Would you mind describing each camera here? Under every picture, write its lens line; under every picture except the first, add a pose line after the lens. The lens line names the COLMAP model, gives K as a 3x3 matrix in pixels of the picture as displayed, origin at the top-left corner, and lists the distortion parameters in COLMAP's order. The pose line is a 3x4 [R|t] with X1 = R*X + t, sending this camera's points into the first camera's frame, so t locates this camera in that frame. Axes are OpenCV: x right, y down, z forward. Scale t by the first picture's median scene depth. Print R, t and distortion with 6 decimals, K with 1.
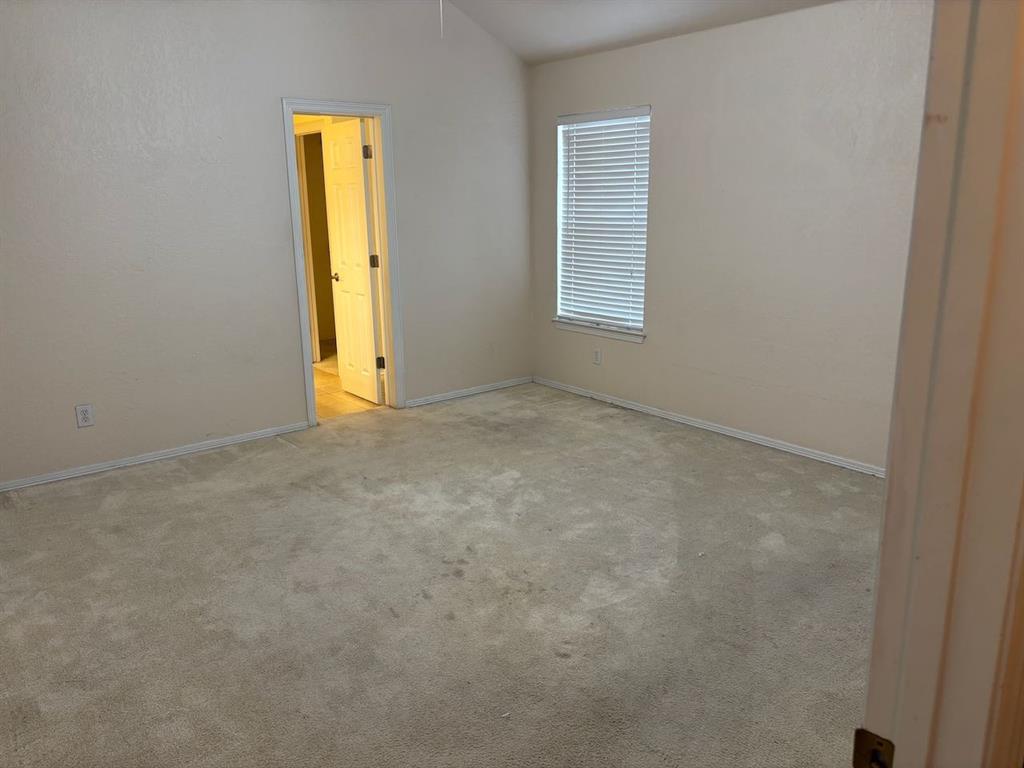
lens RADIAL K [[775.6, 0, 512.0], [0, 775.6, 384.0], [0, 0, 1]] dist [-0.000877, 0.000808]
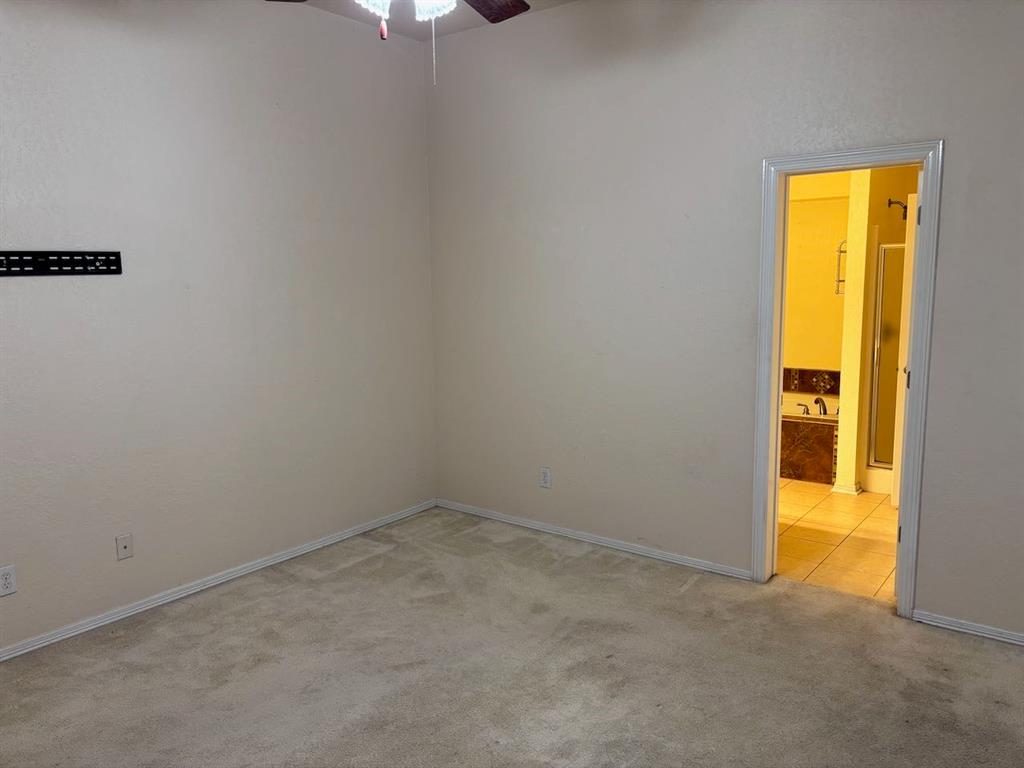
lens RADIAL K [[775.6, 0, 512.0], [0, 775.6, 384.0], [0, 0, 1]] dist [-0.000877, 0.000808]
pose [[0.219305, 0.150772, -0.963936, 0.419654], [-0.215378, 0.971095, 0.102892, -0.170182], [0.951587, 0.185046, 0.245439, 0.608340]]
